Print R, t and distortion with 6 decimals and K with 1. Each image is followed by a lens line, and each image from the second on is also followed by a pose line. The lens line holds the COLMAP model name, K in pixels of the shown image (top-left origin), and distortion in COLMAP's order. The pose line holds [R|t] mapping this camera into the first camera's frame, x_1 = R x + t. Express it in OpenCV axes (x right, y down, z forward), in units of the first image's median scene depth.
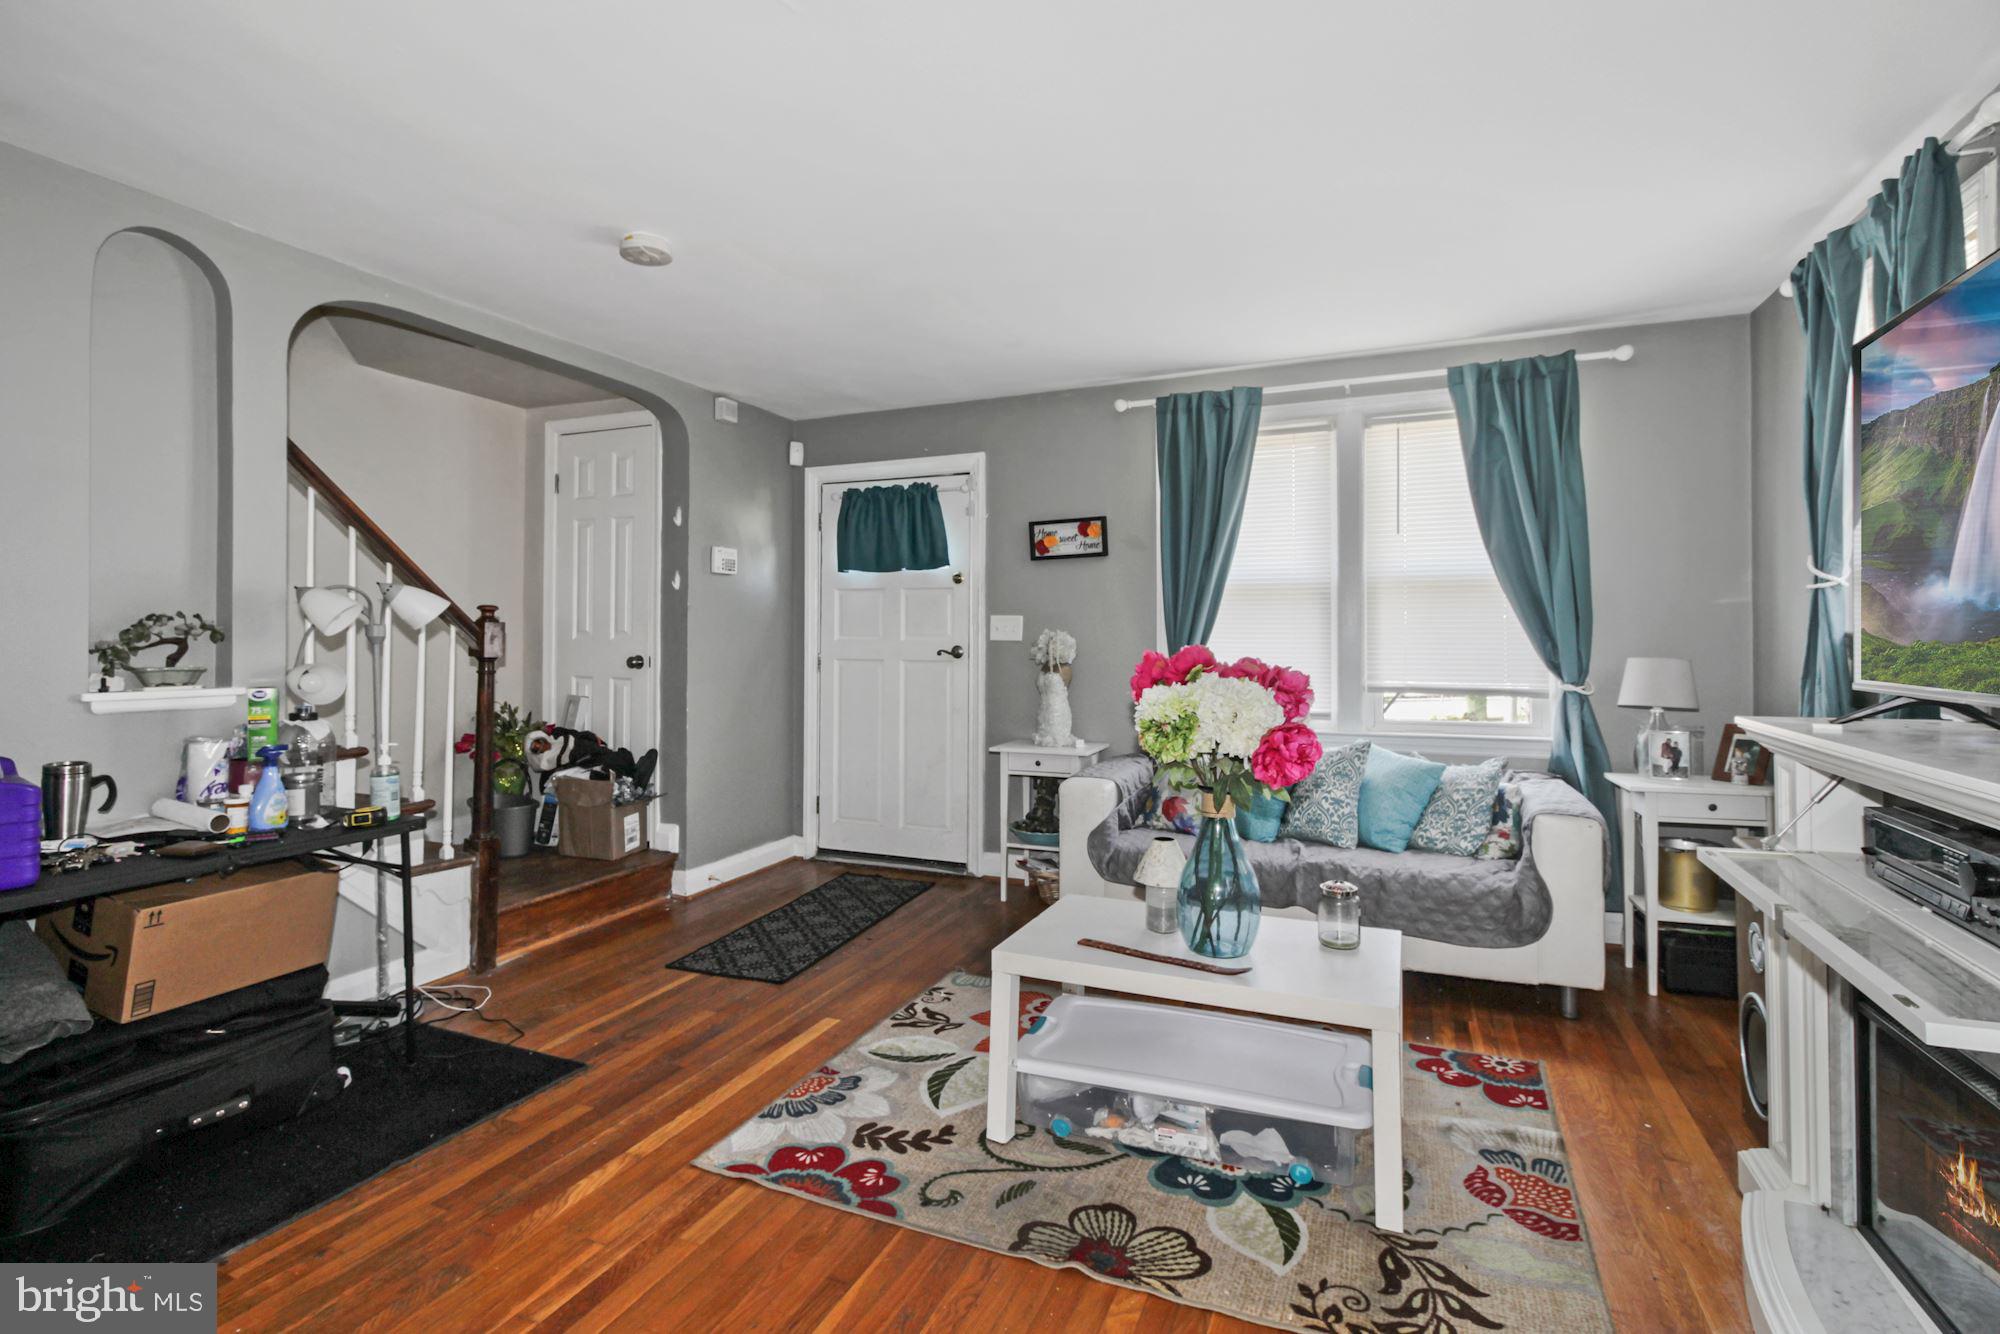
lens RADIAL K [[934.7, 0, 1004.2], [0, 934.7, 626.3], [0, 0, 1]] dist [0.001469, -0.000066]
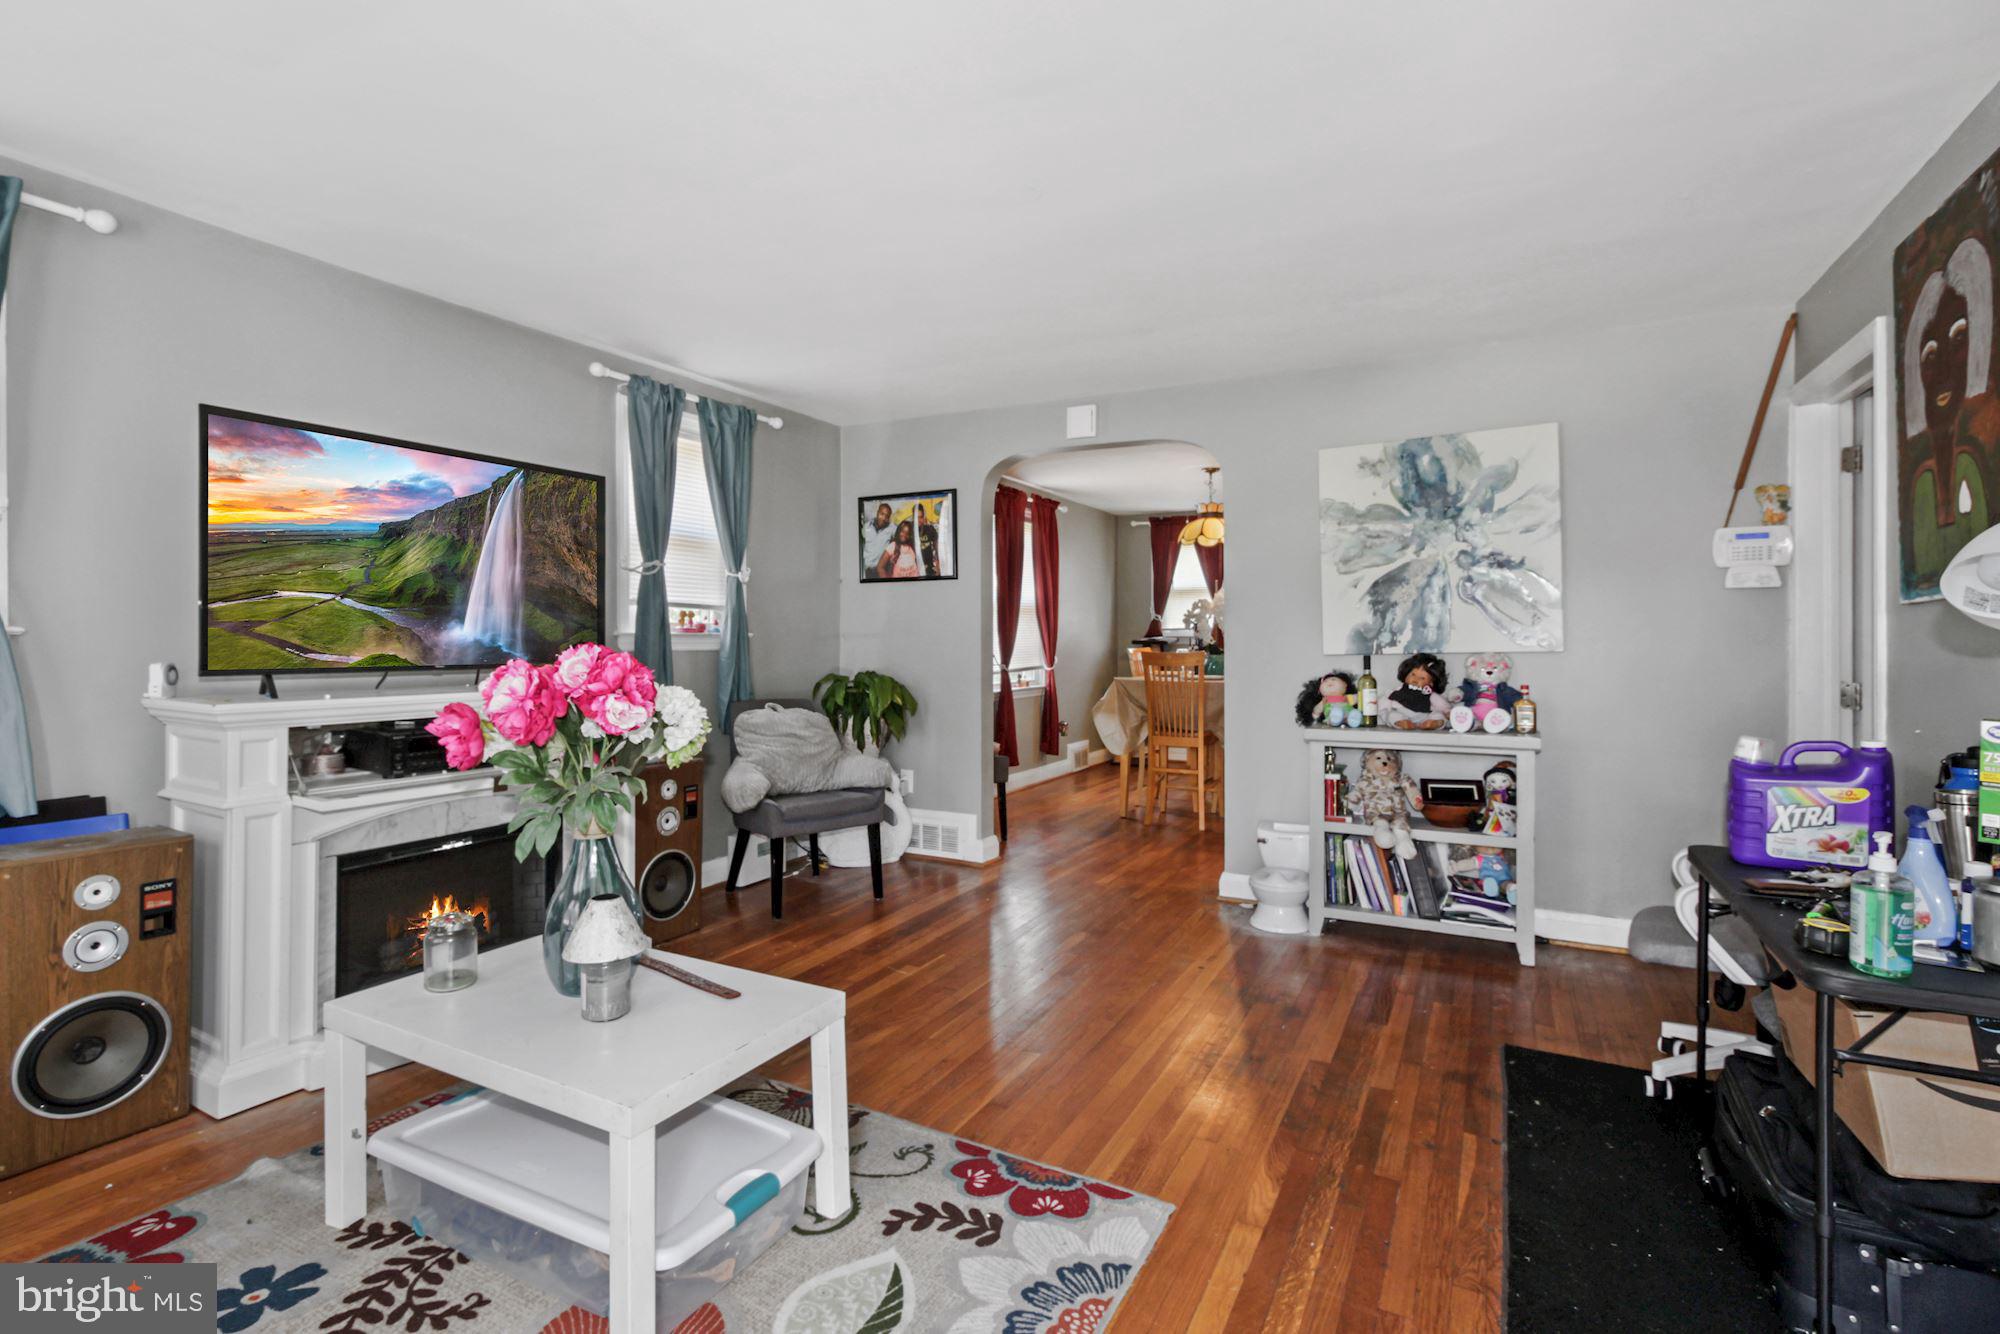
lens RADIAL K [[937.1, 0, 992.5], [0, 937.1, 646.1], [0, 0, 1]] dist [0.003339, 0.000742]
pose [[-0.995304, -0.004048, 0.096717, -0.223425], [-0.004505, 0.999980, -0.004512, 0.023776], [-0.096697, -0.004927, -0.995302, 1.781054]]
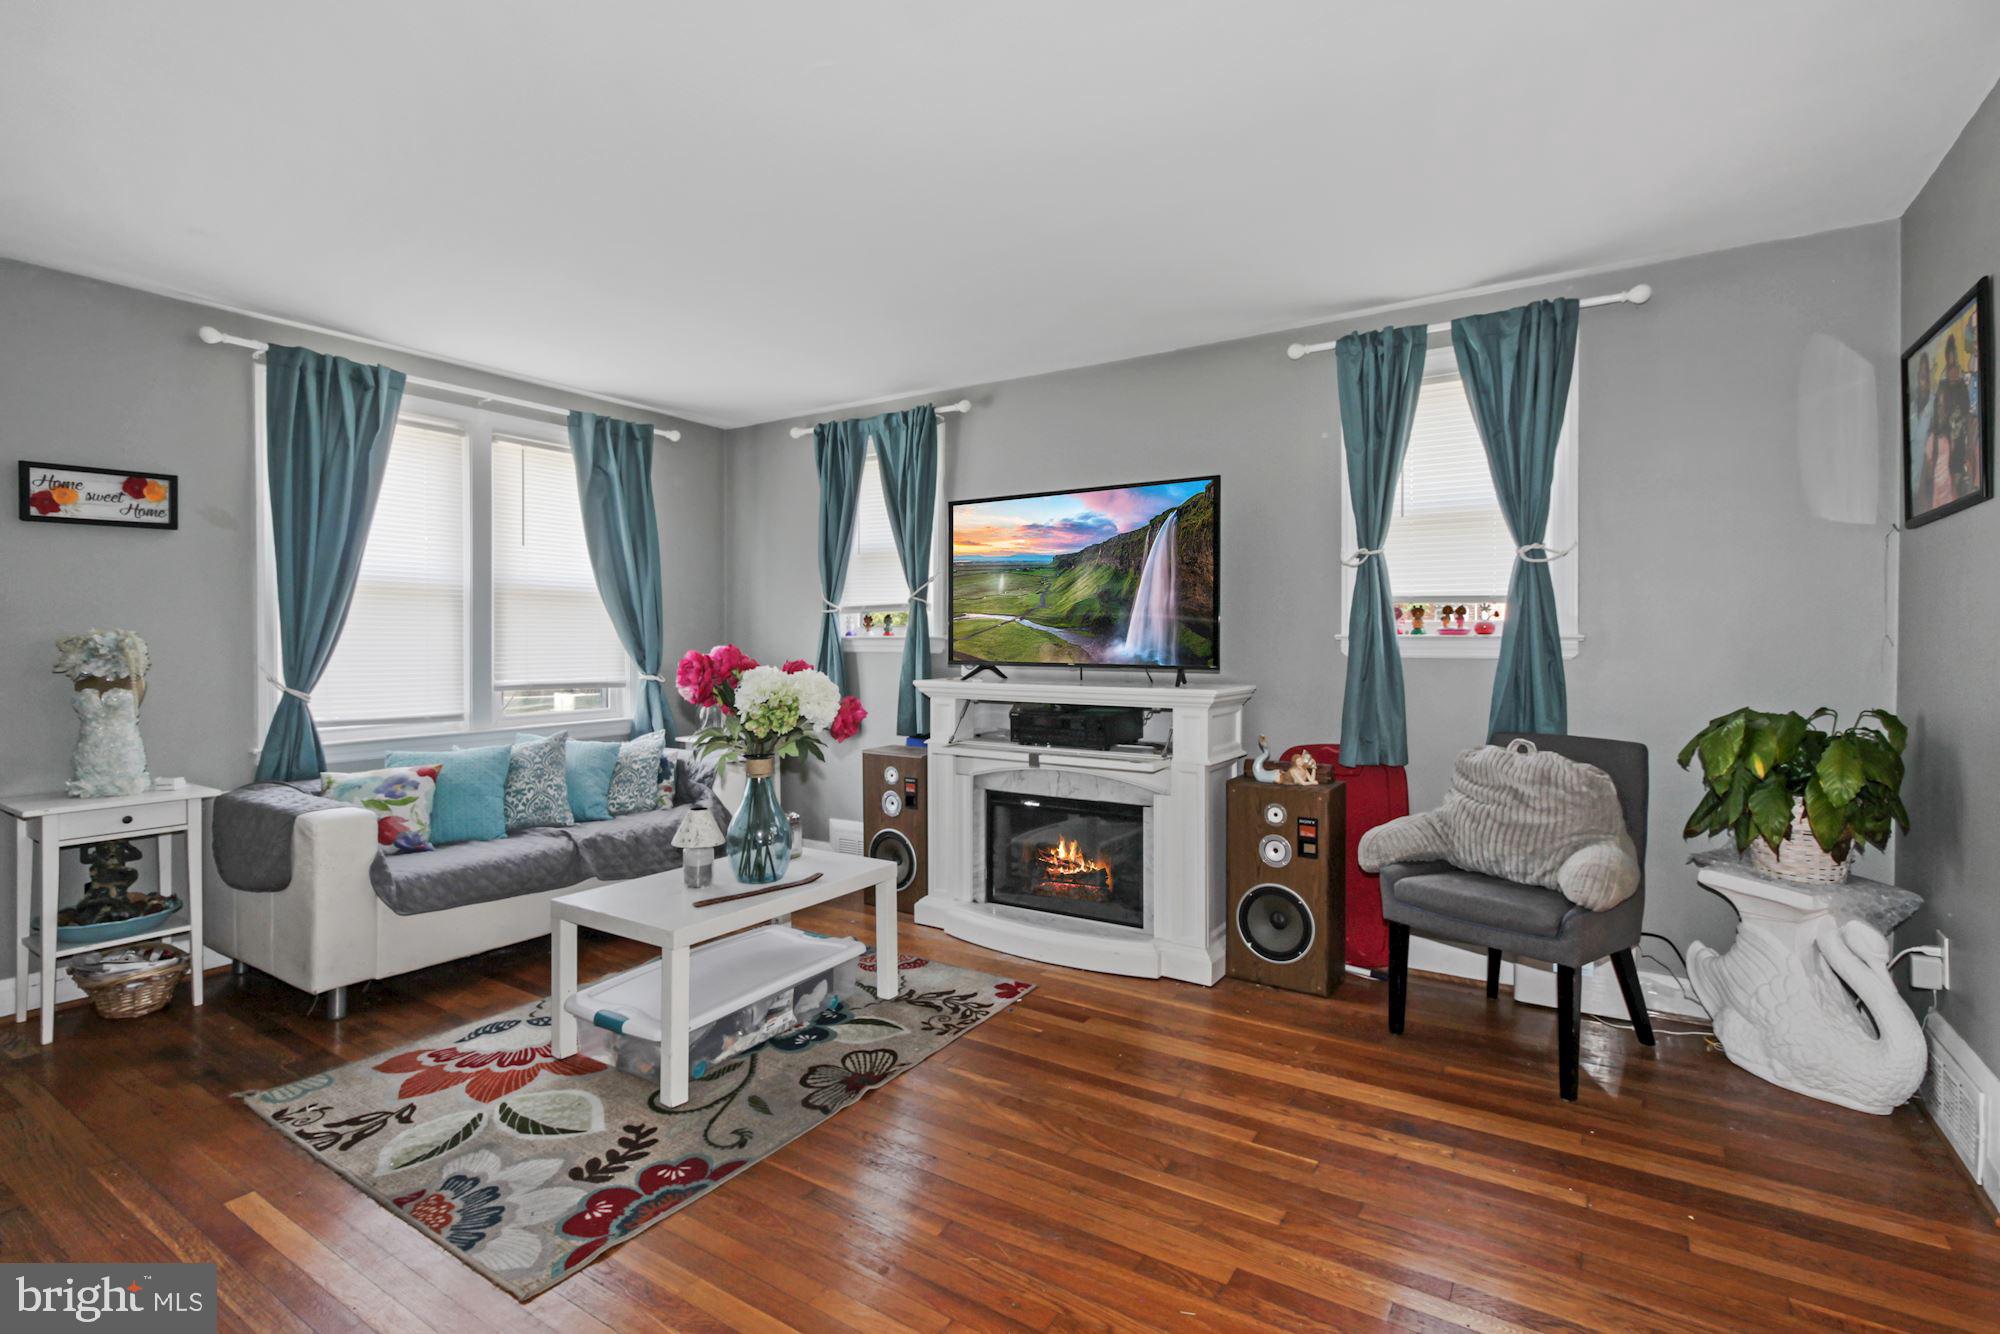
lens RADIAL K [[937.1, 0, 992.5], [0, 937.1, 646.1], [0, 0, 1]] dist [0.003339, 0.000742]
pose [[0.183548, -0.006328, 0.982990, -0.957098], [-0.011832, 0.999893, 0.008646, 0.005400], [-0.982940, -0.013218, 0.183454, 0.428808]]
